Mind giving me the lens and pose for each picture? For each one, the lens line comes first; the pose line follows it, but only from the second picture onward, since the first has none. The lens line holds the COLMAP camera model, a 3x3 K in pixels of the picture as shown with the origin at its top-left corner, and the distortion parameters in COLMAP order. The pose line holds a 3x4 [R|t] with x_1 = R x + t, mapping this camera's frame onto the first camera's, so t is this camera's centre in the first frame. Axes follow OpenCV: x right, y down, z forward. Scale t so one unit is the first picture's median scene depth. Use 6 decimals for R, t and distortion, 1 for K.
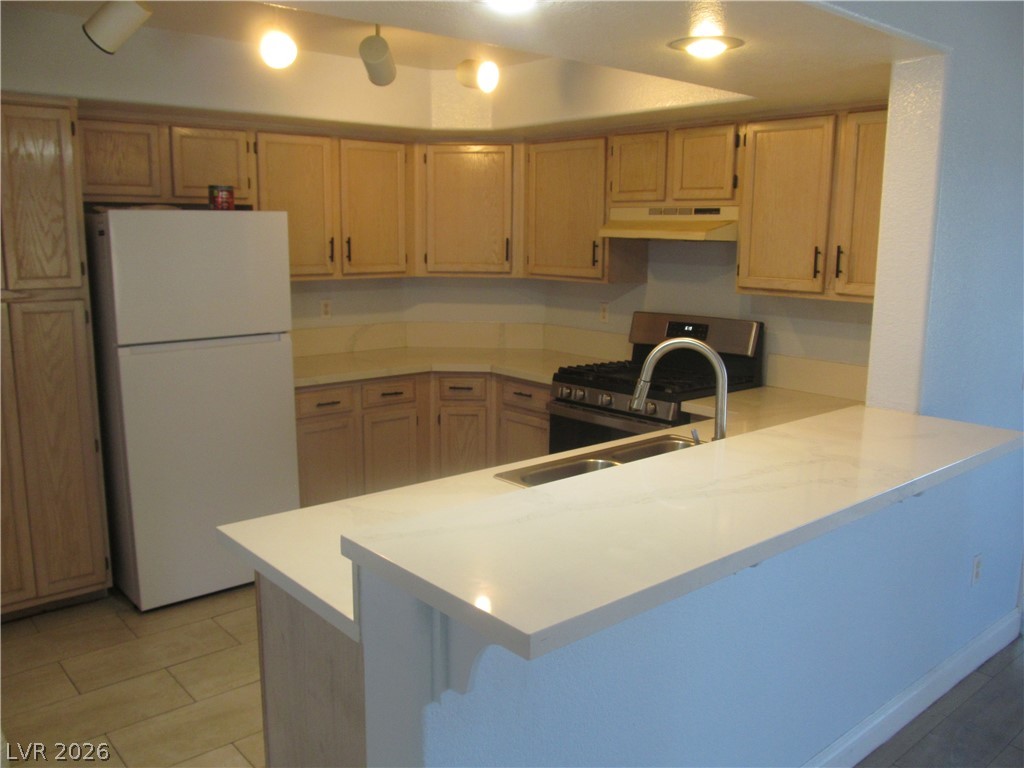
lens RADIAL K [[841.9, 0, 514.0], [0, 841.9, 378.0], [0, 0, 1]] dist [-0.050928, 0.011834]
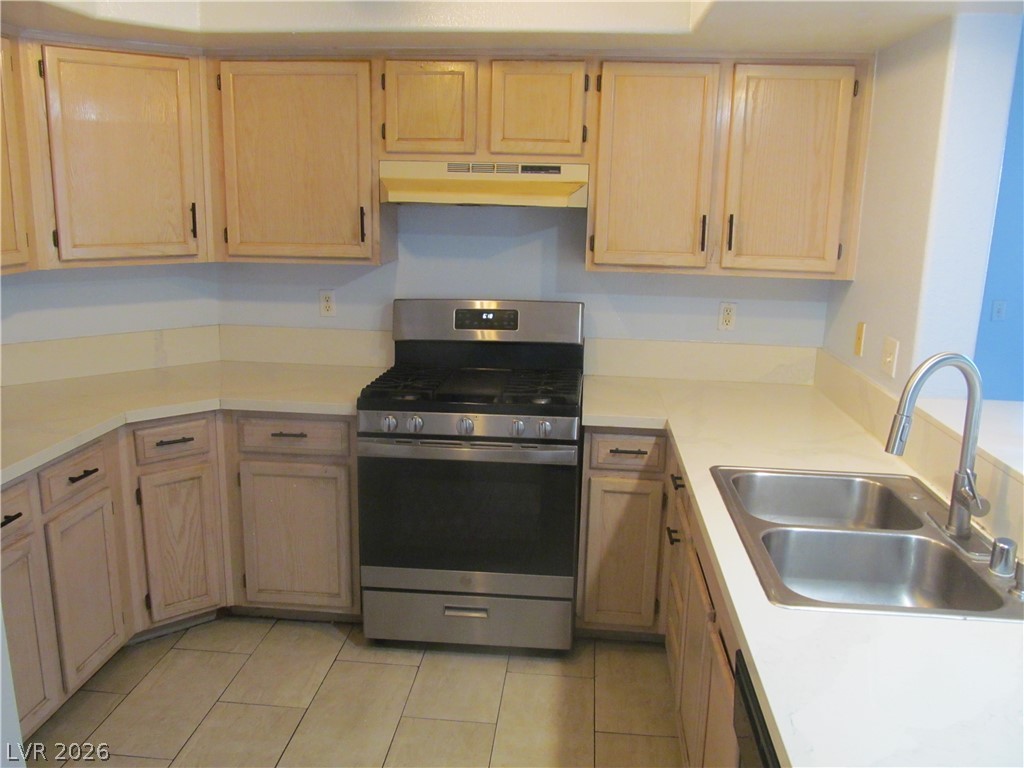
lens RADIAL K [[841.9, 0, 507.9], [0, 841.9, 389.3], [0, 0, 1]] dist [-0.050928, 0.011834]
pose [[0.724569, -0.152814, 0.672047, -0.325807], [0.106749, 0.988225, 0.109616, -0.075585], [-0.680885, -0.007684, 0.732350, 0.395422]]
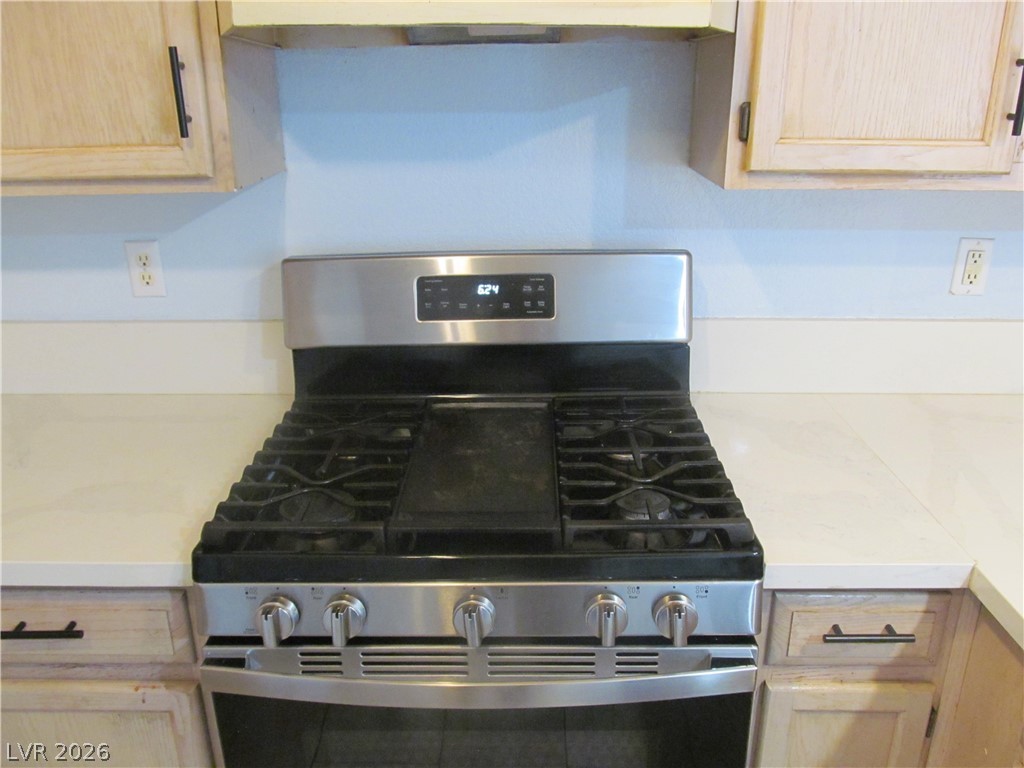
lens RADIAL K [[841.9, 0, 508.7], [0, 841.9, 392.1], [0, 0, 1]] dist [-0.050928, 0.011834]
pose [[0.662435, -0.284635, 0.692938, -0.056758], [0.142369, 0.955980, 0.256582, -0.109269], [-0.735467, -0.071316, 0.673797, 0.733285]]
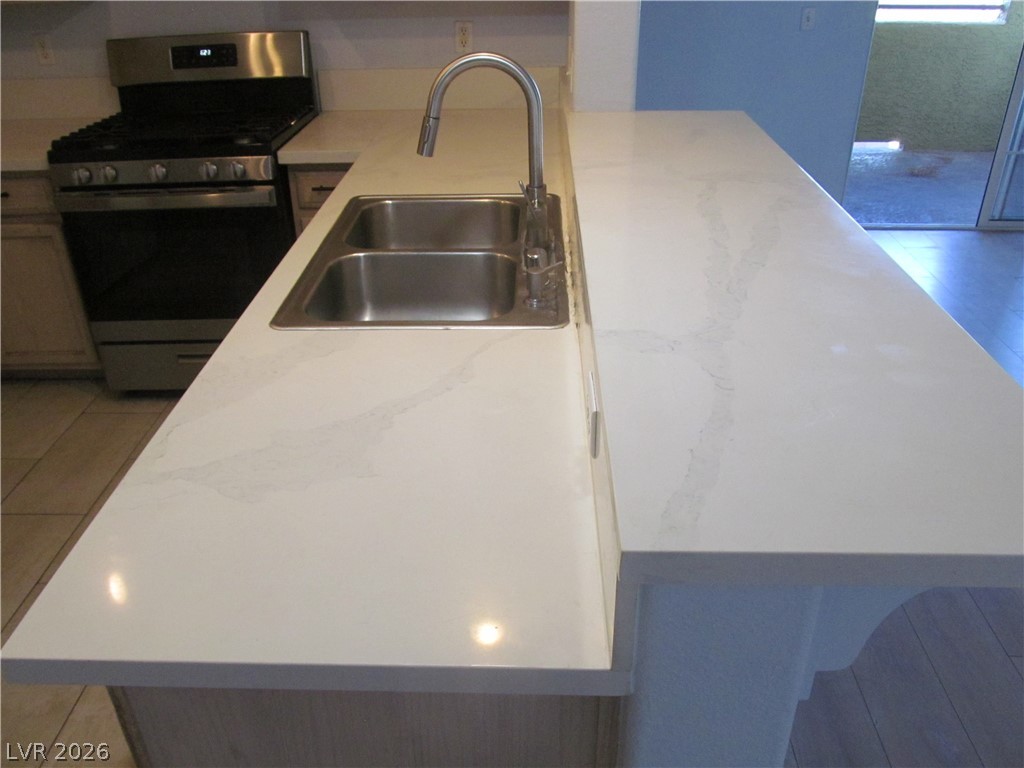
lens RADIAL K [[841.9, 0, 521.7], [0, 841.9, 386.8], [0, 0, 1]] dist [-0.050928, 0.011834]
pose [[0.674923, -0.386881, 0.628333, -0.181244], [0.153855, 0.906597, 0.392952, -0.035998], [-0.721670, -0.168540, 0.671407, 0.246436]]
